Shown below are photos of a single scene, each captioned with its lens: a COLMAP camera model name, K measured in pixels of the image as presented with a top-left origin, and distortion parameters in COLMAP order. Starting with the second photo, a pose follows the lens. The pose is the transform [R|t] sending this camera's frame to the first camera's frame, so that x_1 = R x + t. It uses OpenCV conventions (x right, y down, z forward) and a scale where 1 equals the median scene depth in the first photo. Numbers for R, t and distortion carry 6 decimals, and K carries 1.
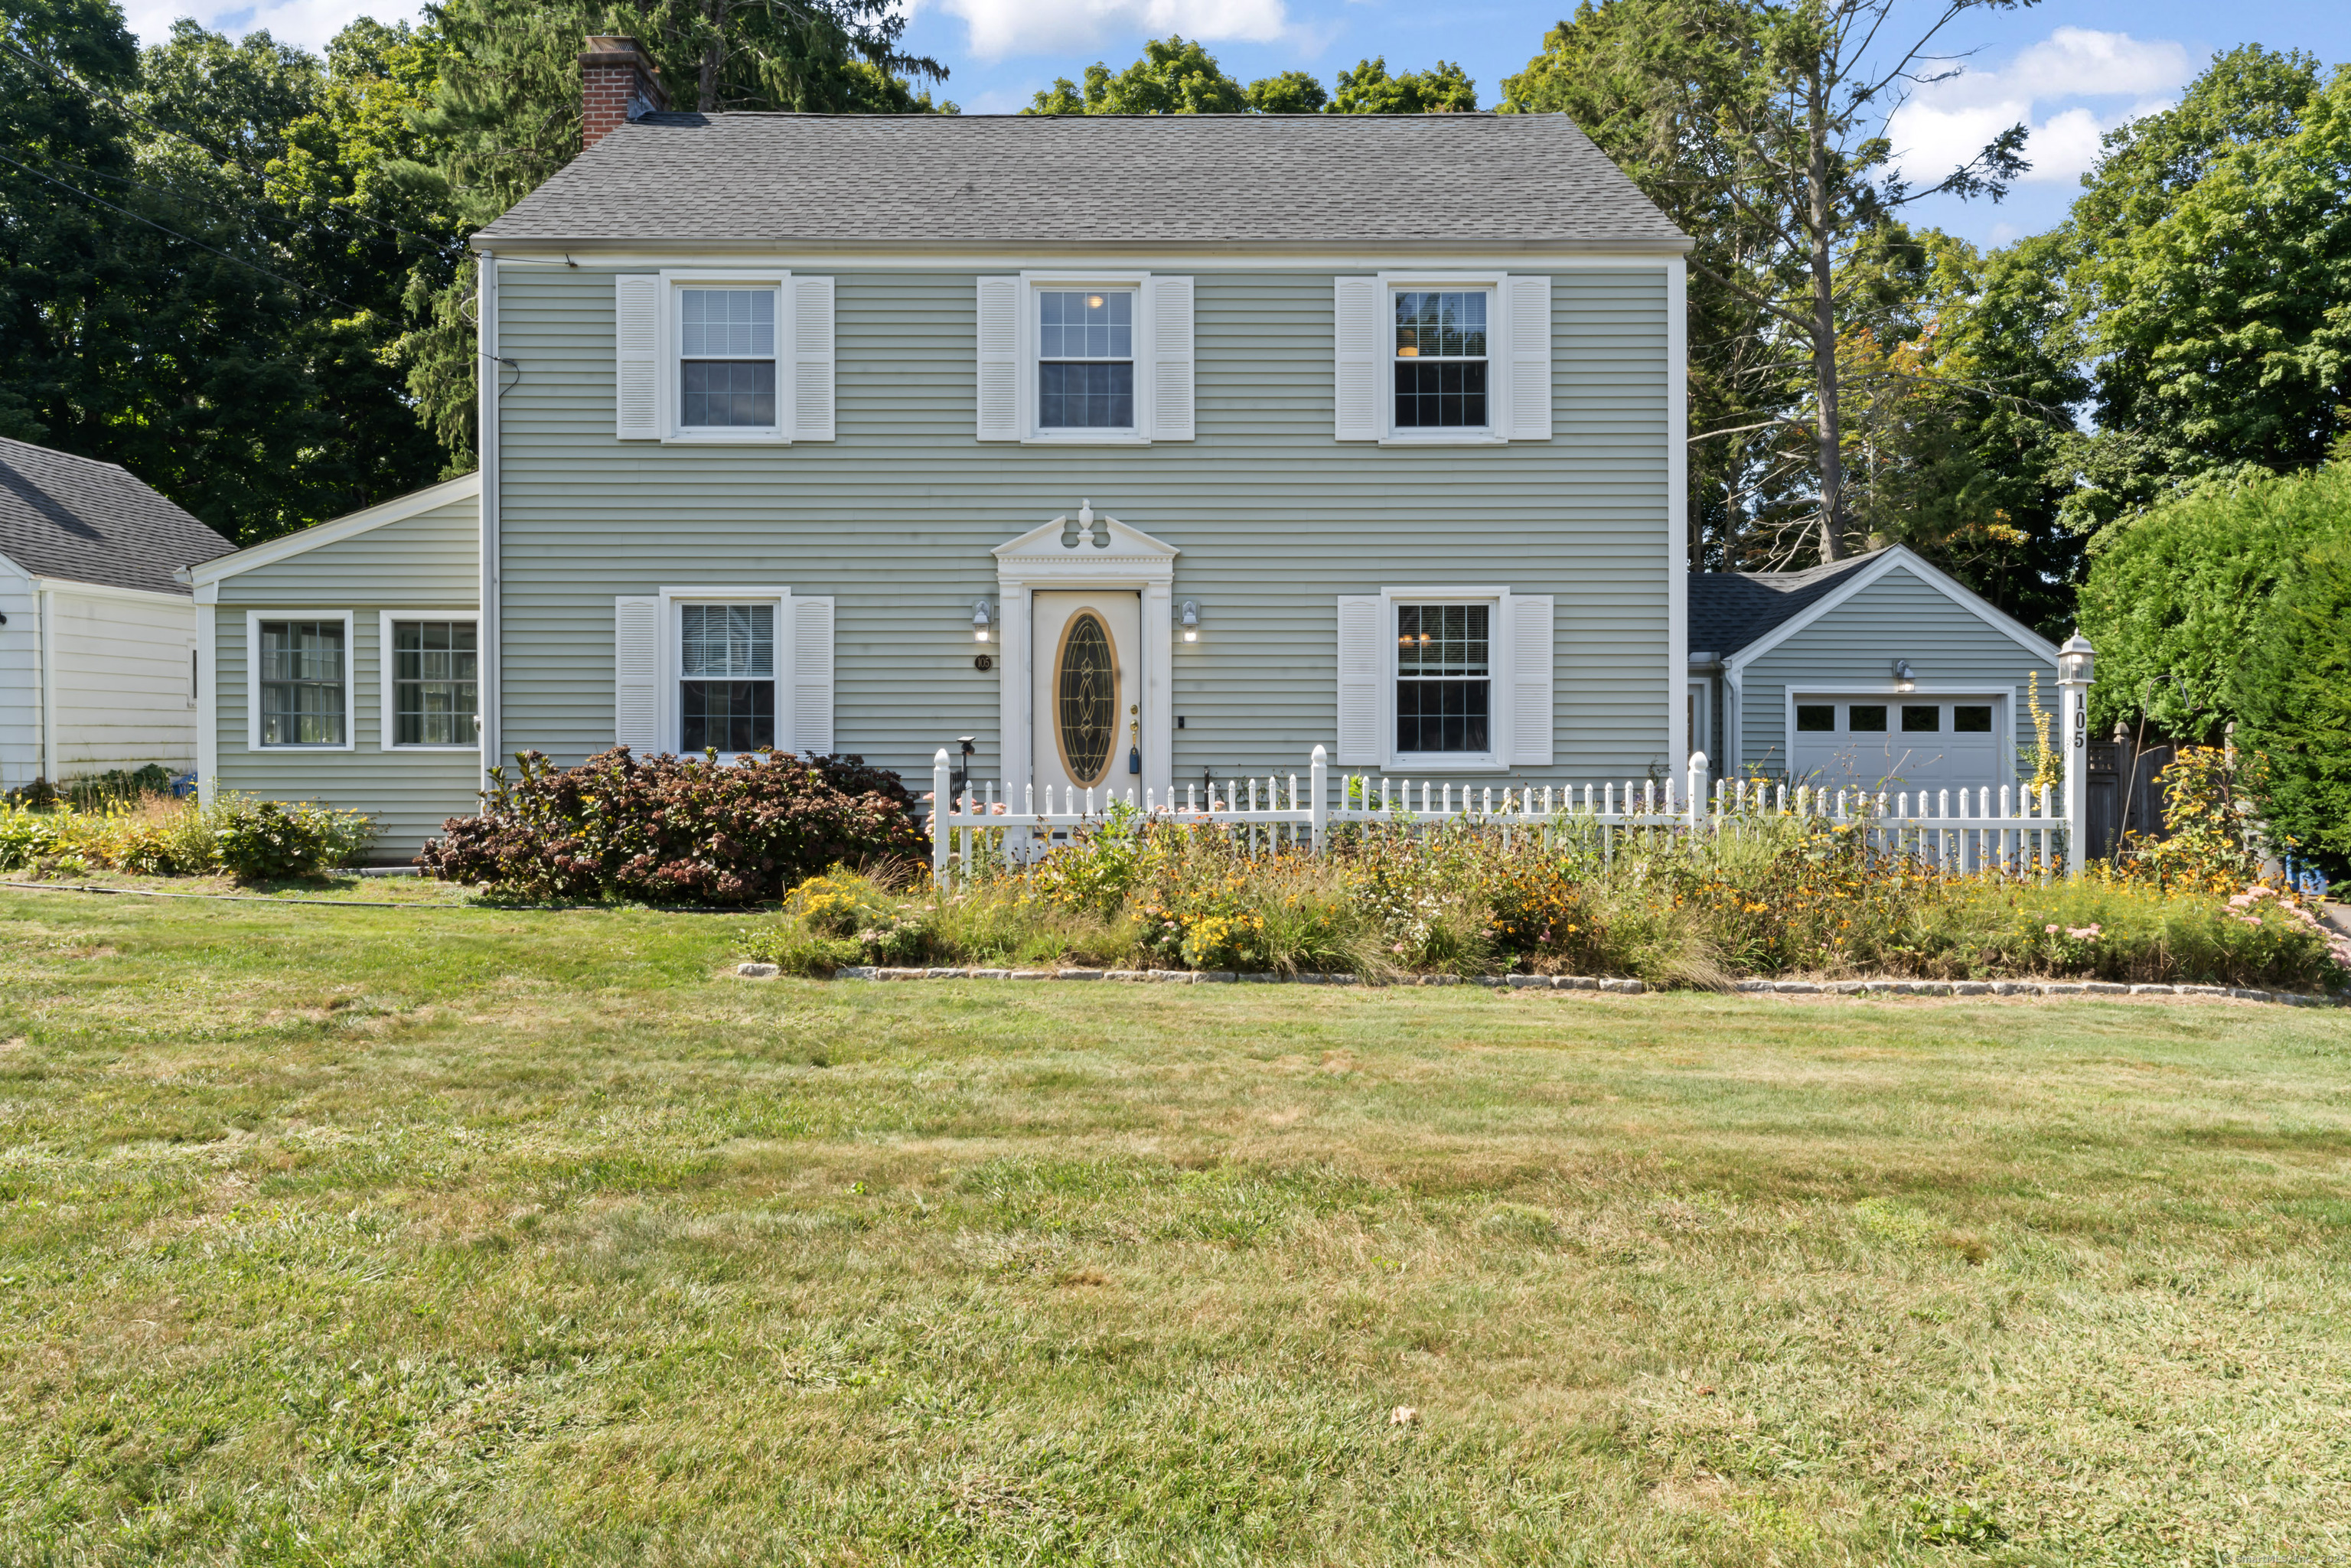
lens RADIAL K [[1540.6, 0, 1179.1], [0, 1540.6, 762.5], [0, 0, 1]] dist [-0.000298, 0.000021]
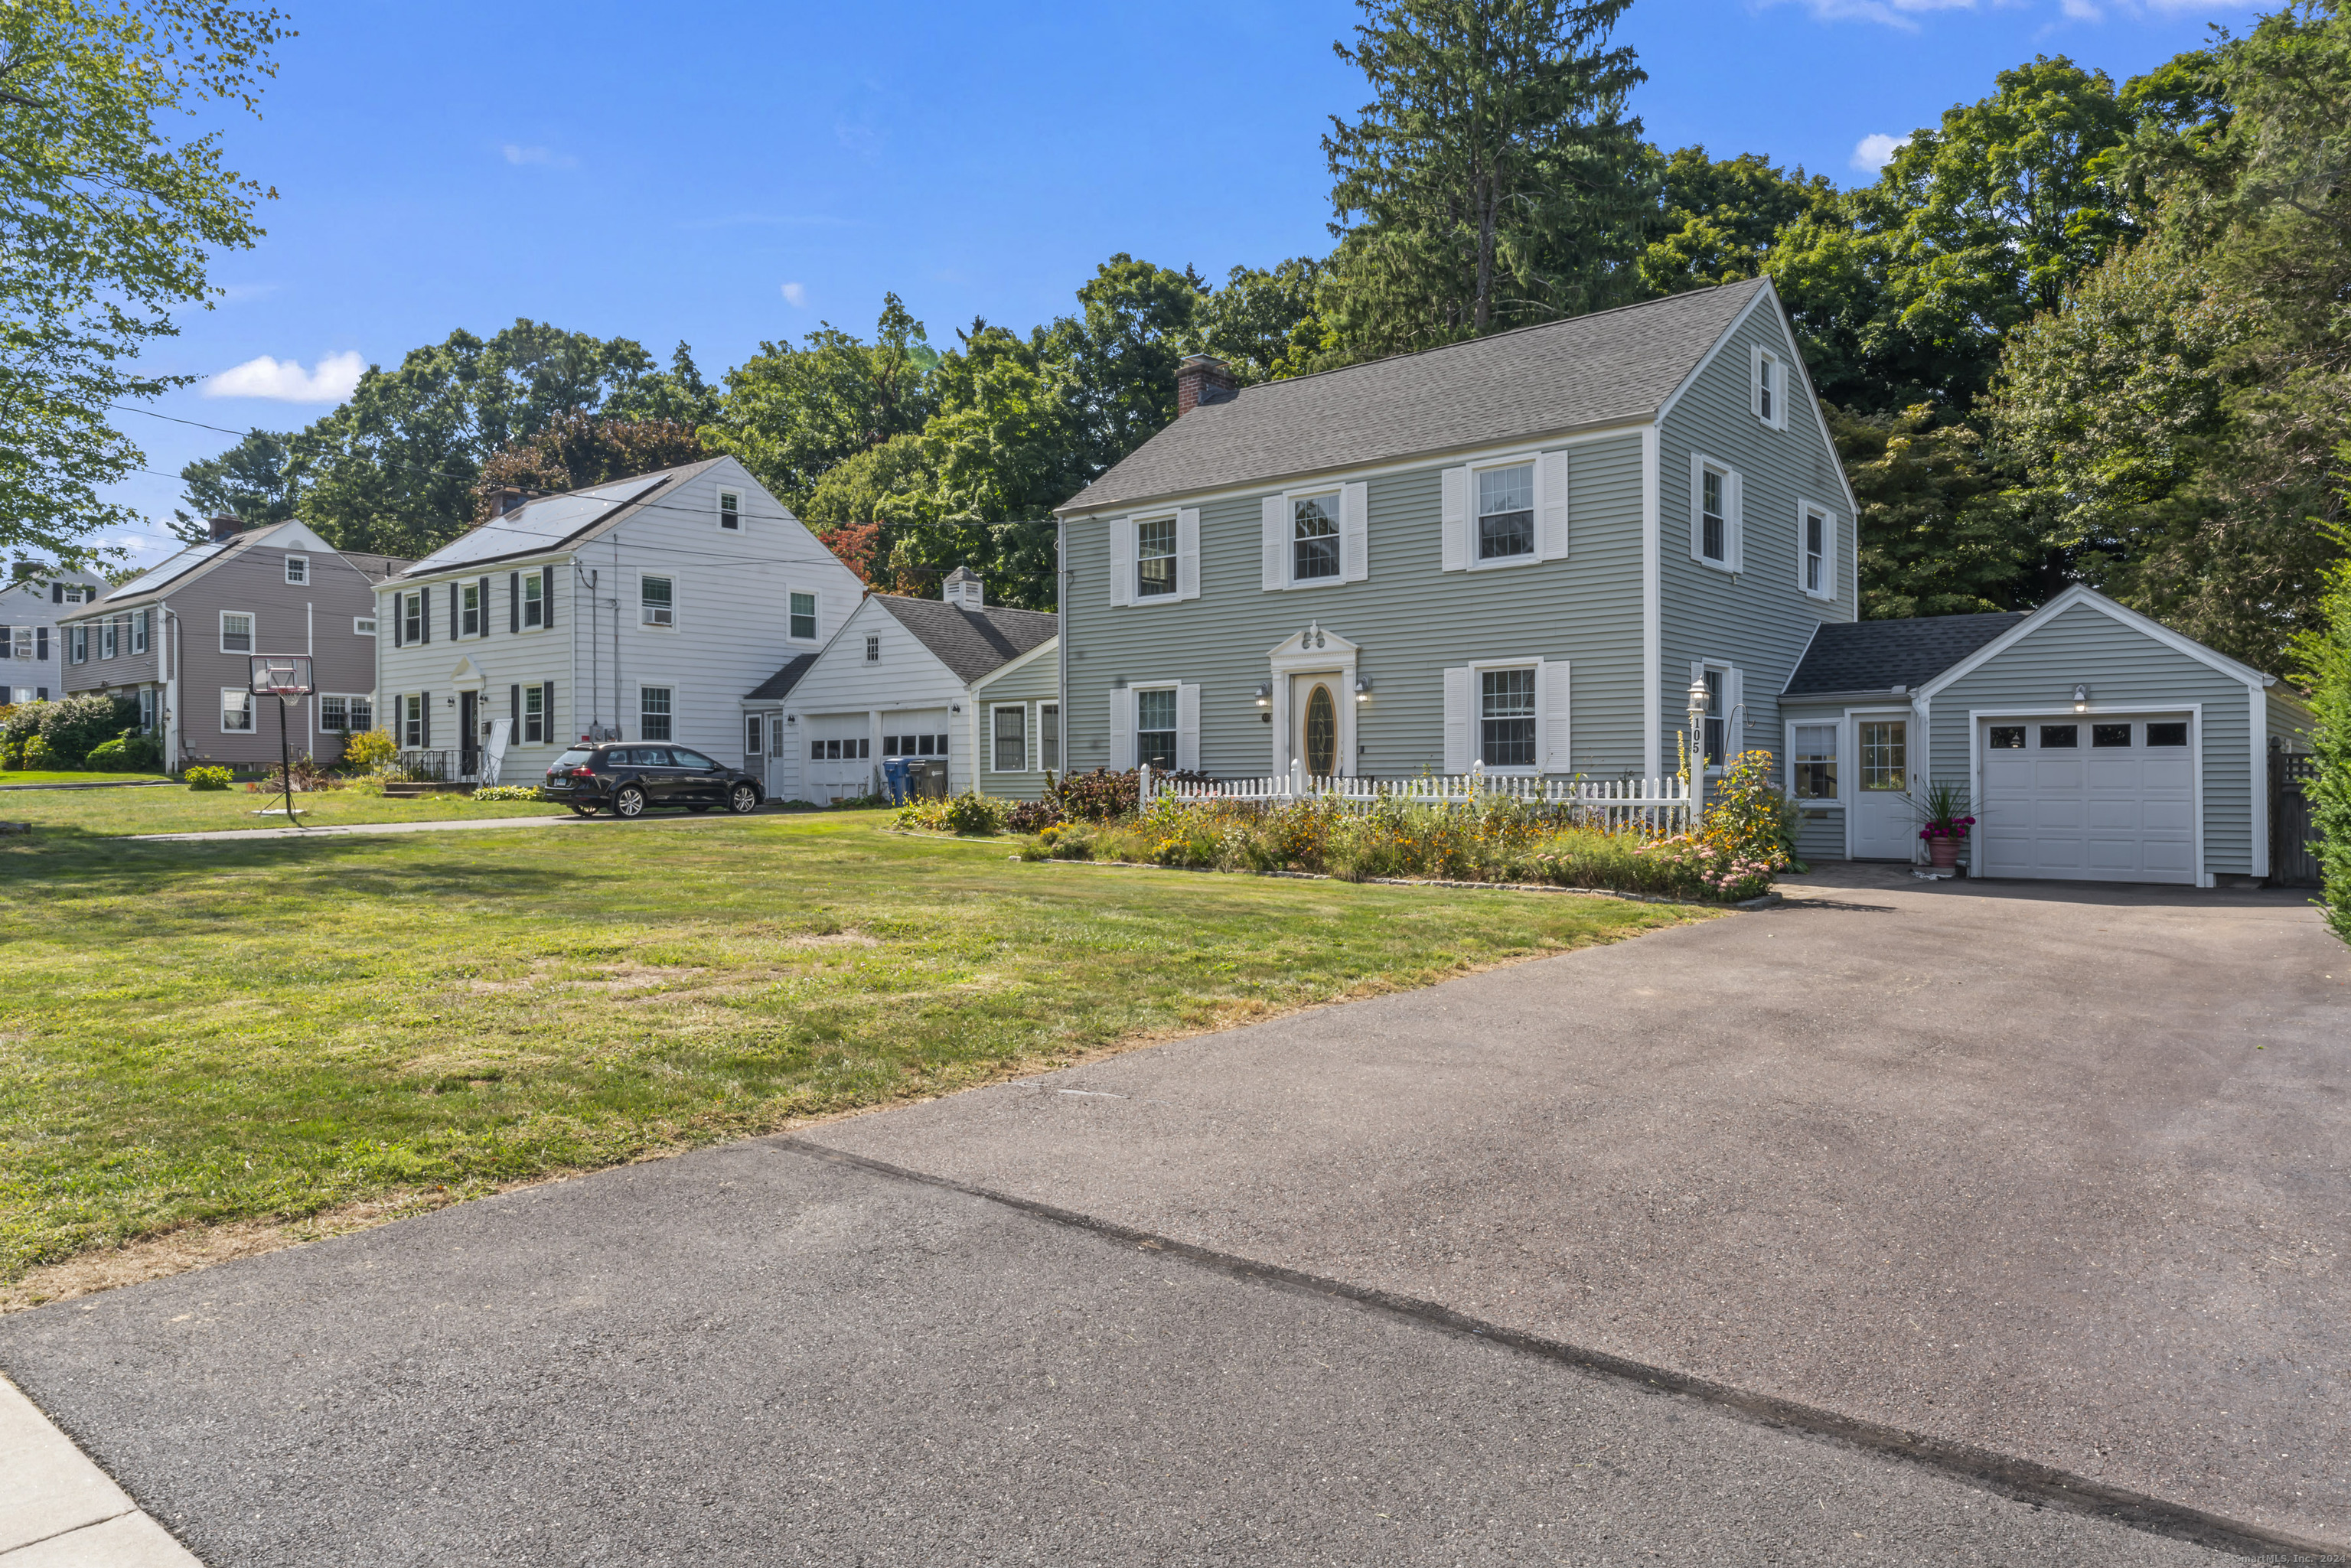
lens RADIAL K [[1540.6, 0, 1179.1], [0, 1540.6, 762.5], [0, 0, 1]] dist [-0.000298, 0.000021]
pose [[0.761336, -0.013312, -0.648221, 0.921211], [-0.006015, 0.999601, -0.027591, 0.034498], [0.648329, 0.024905, 0.760953, -0.386345]]
